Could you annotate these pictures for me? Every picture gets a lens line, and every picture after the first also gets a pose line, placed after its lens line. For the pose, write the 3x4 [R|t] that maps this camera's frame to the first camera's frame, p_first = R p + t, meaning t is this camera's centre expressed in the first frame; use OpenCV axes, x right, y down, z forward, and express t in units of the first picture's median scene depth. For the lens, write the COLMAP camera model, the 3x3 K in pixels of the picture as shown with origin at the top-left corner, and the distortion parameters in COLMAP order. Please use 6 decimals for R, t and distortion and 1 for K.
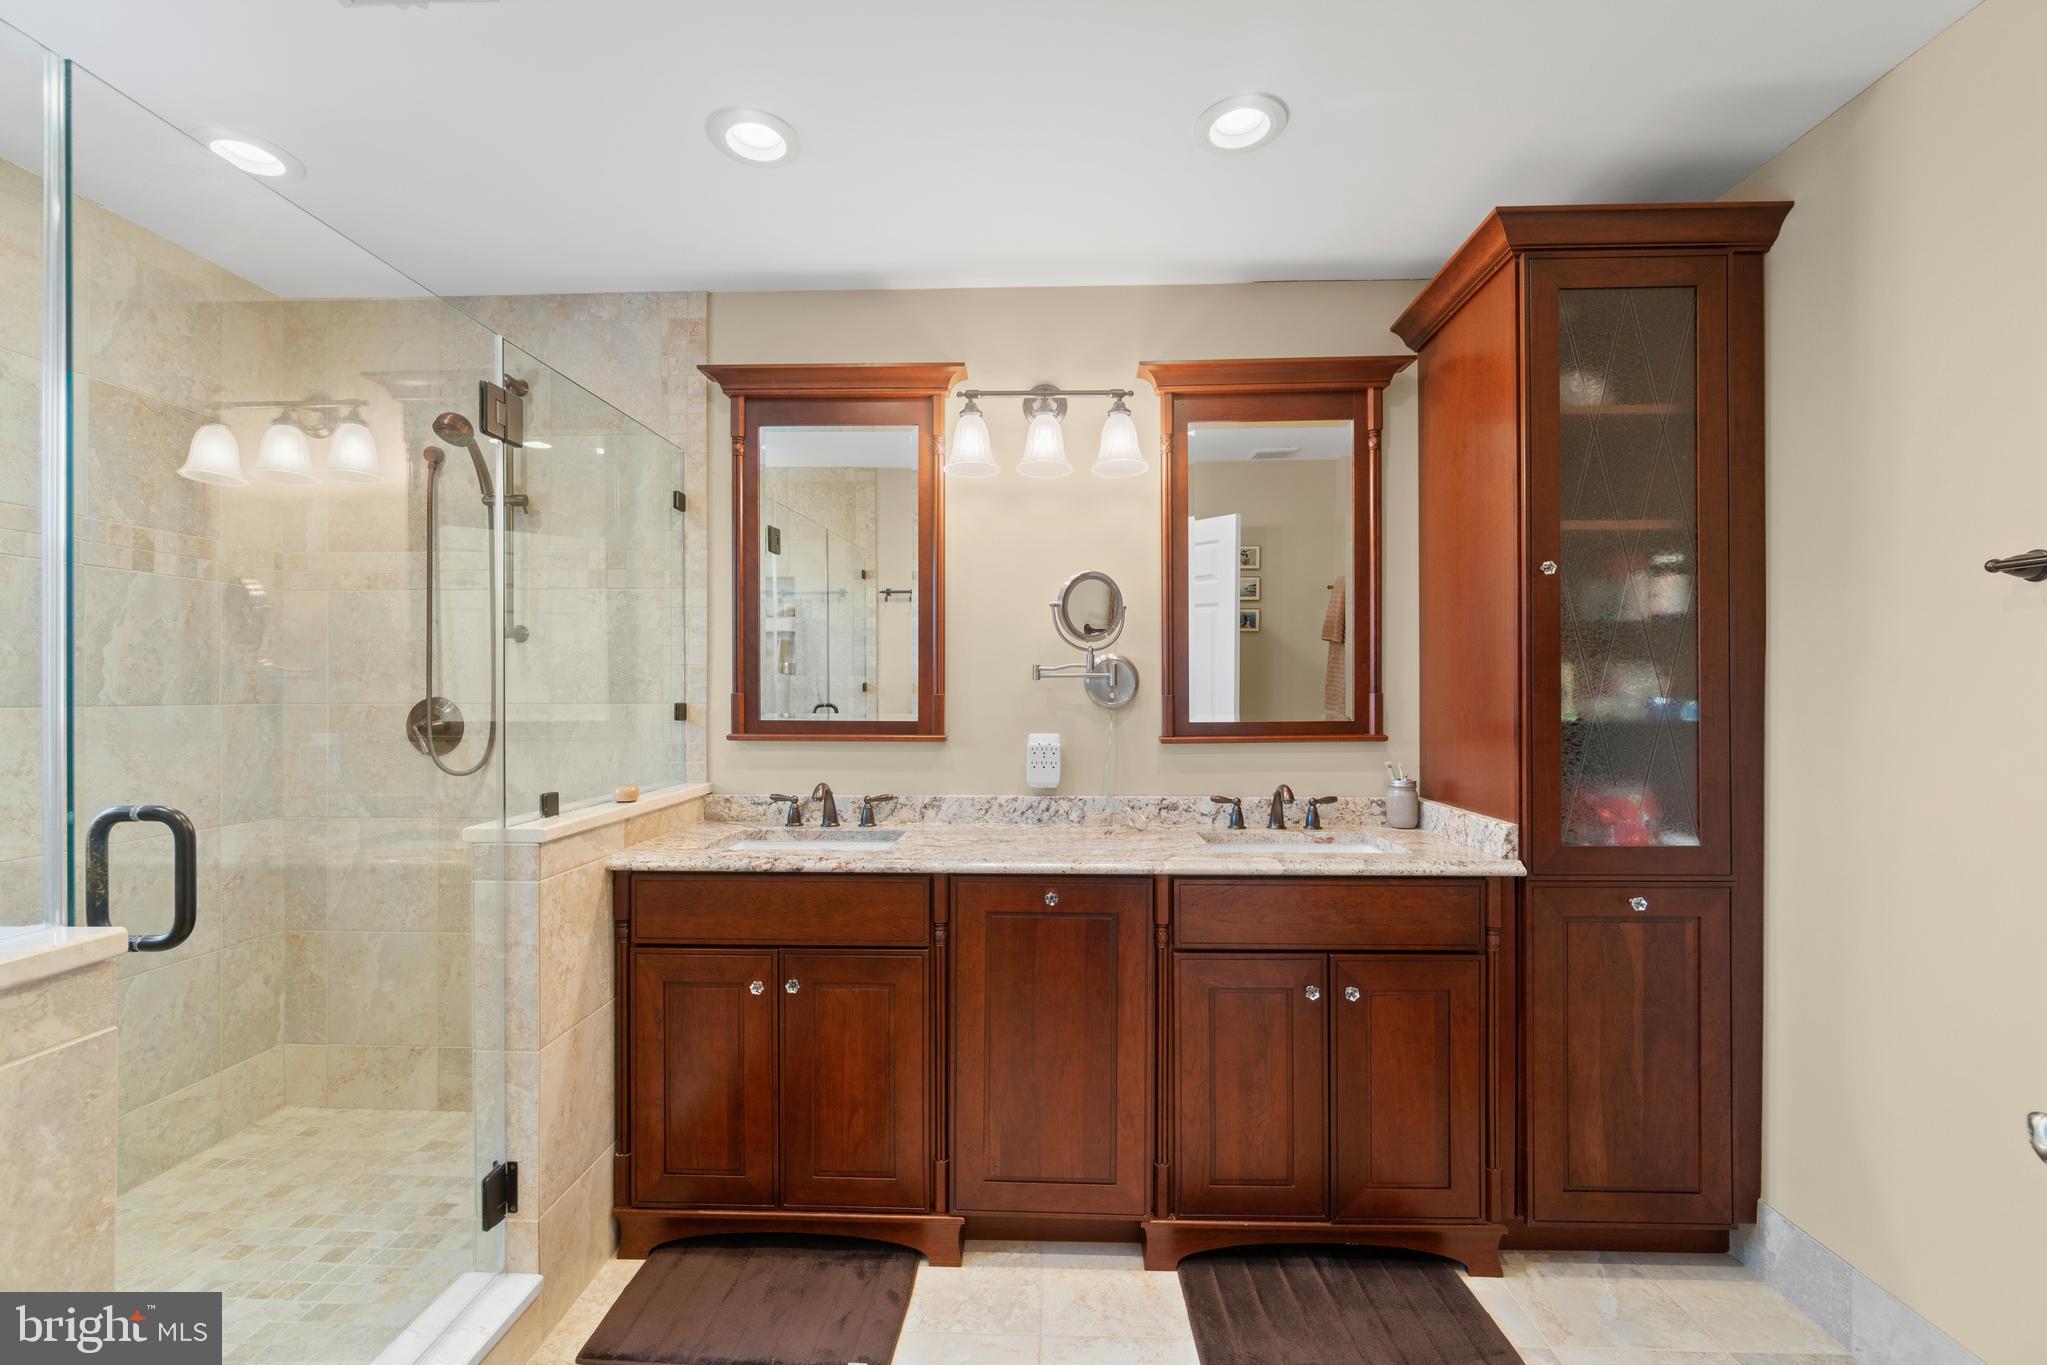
lens RADIAL K [[883.6, 0, 1017.4], [0, 883.6, 682.2], [0, 0, 1]] dist [-0.003170, -0.000441]
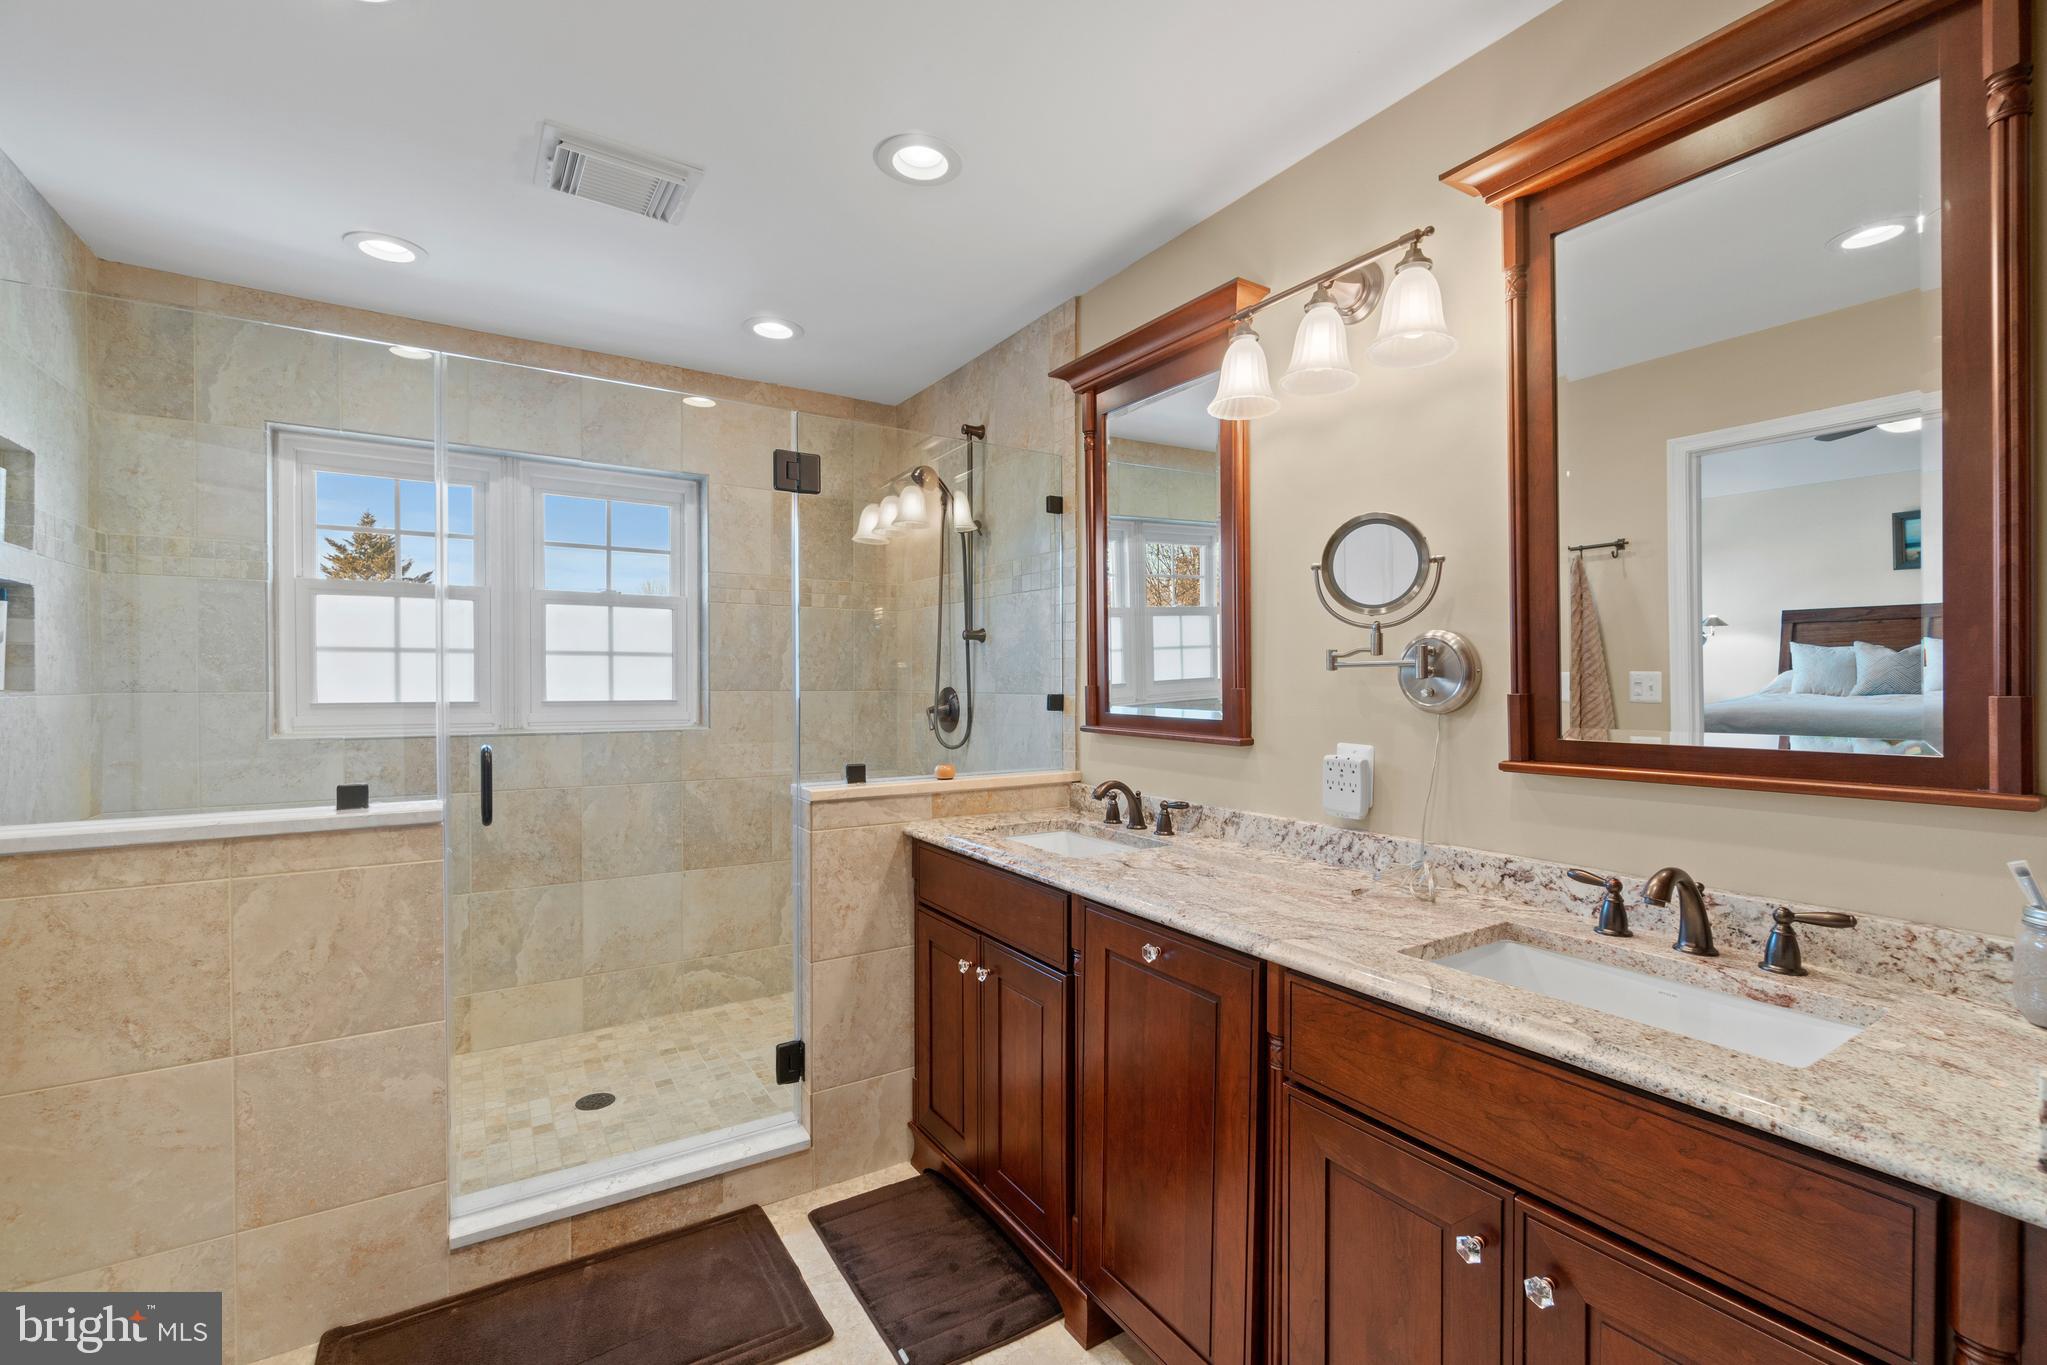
lens RADIAL K [[883.6, 0, 1017.4], [0, 883.6, 682.2], [0, 0, 1]] dist [-0.003170, -0.000441]
pose [[0.567885, 0.003969, -0.823098, 0.483768], [0.005479, 0.999948, 0.008601, -0.000266], [0.823089, -0.009394, 0.567834, 0.368148]]
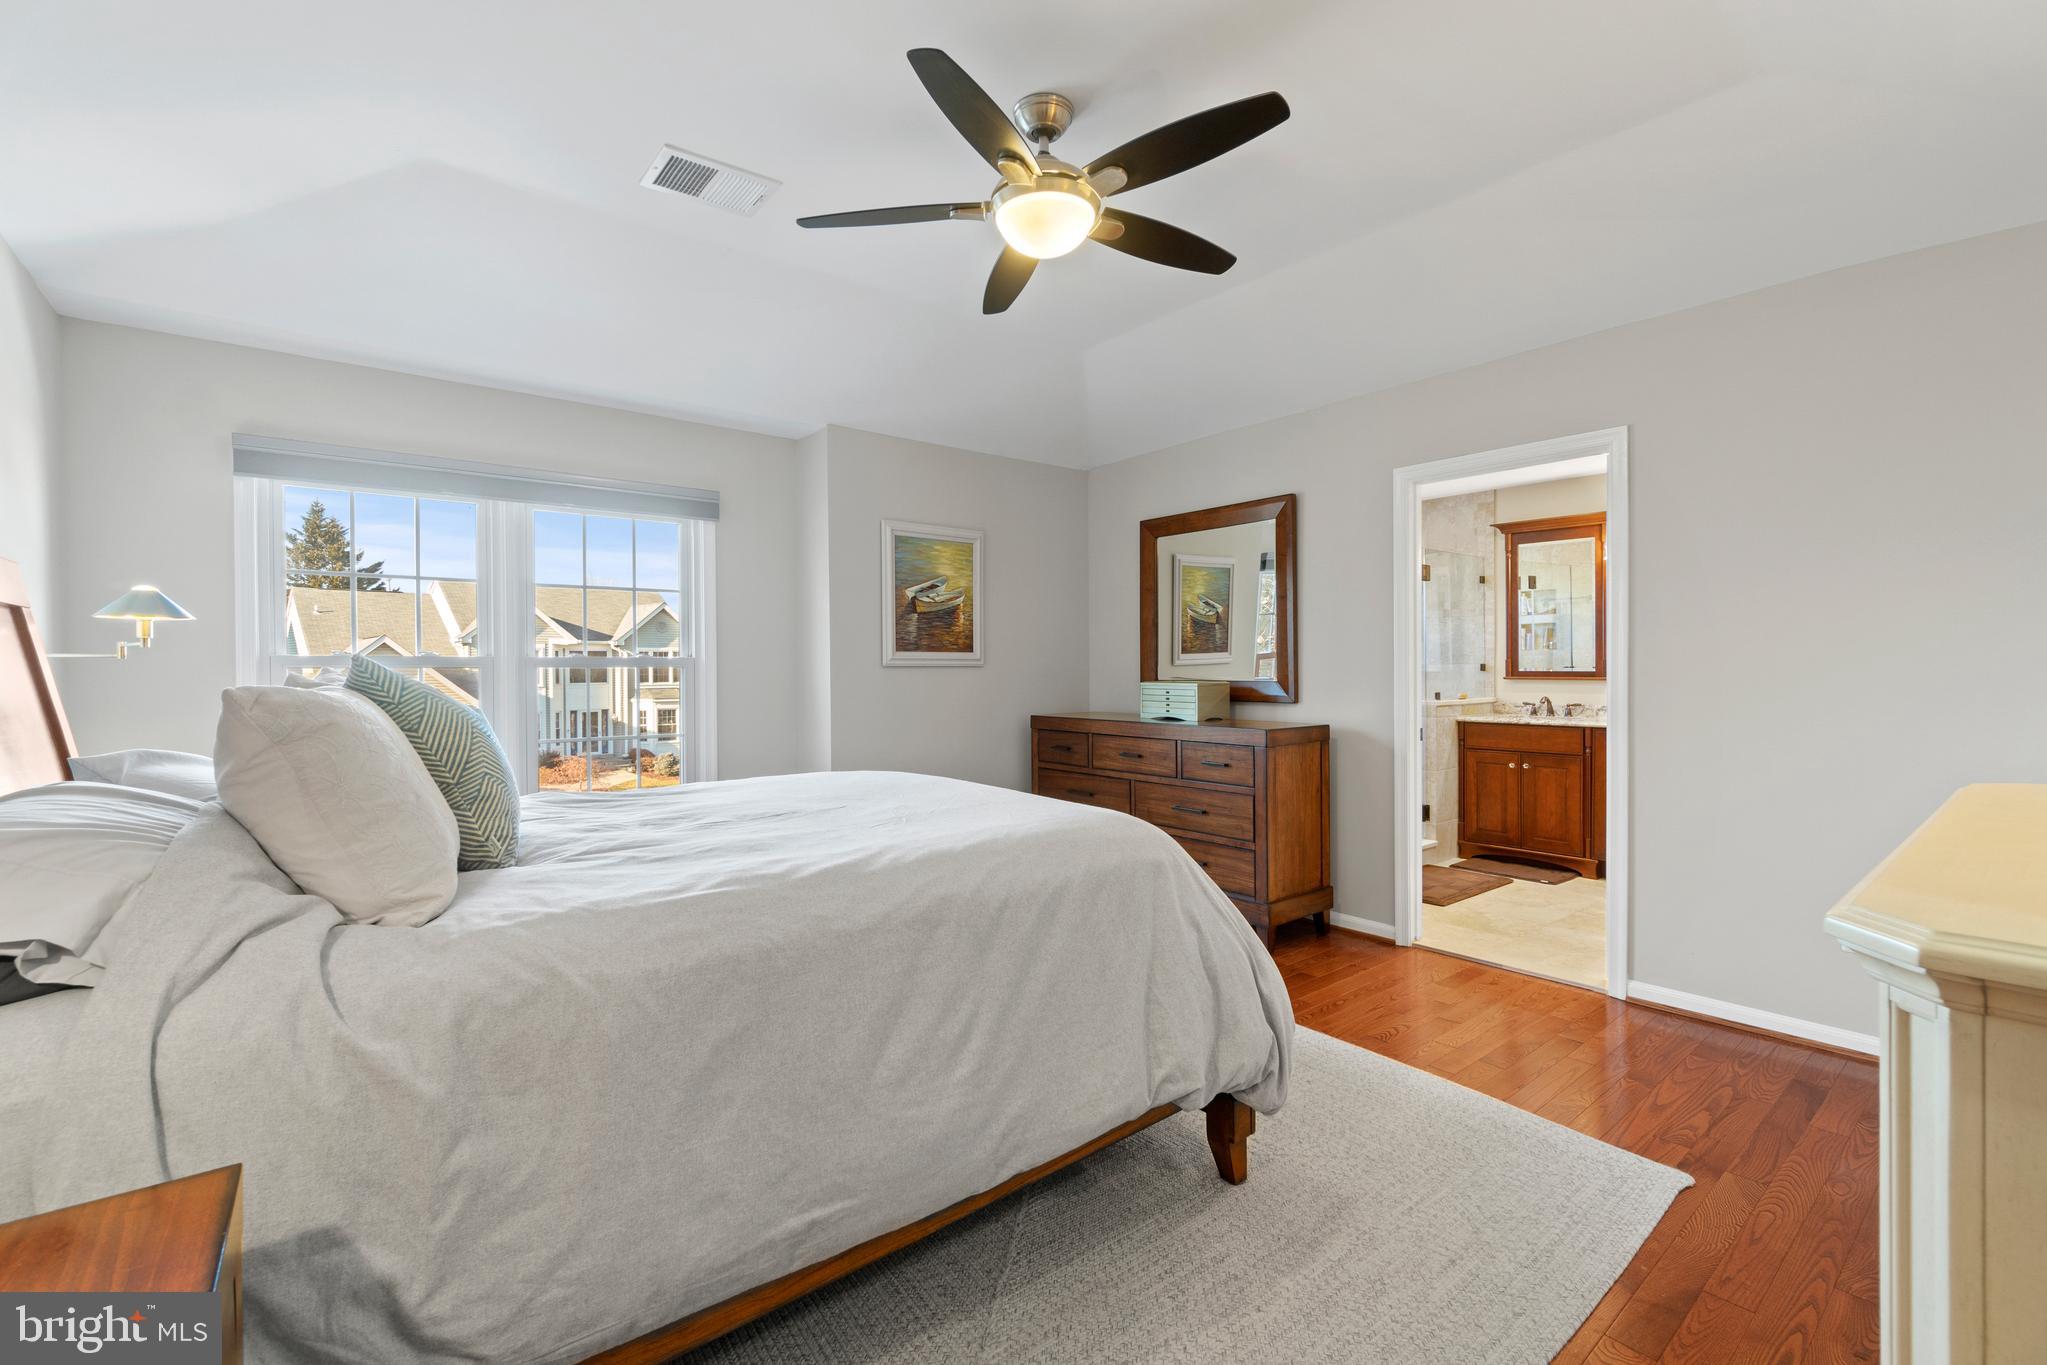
lens RADIAL K [[883.6, 0, 1017.4], [0, 883.6, 682.2], [0, 0, 1]] dist [-0.003170, -0.000441]
pose [[0.660924, 0.009554, -0.750392, 0.608534], [0.015513, 0.999531, 0.026389, -0.009767], [0.750292, -0.029082, 0.660466, -1.601505]]
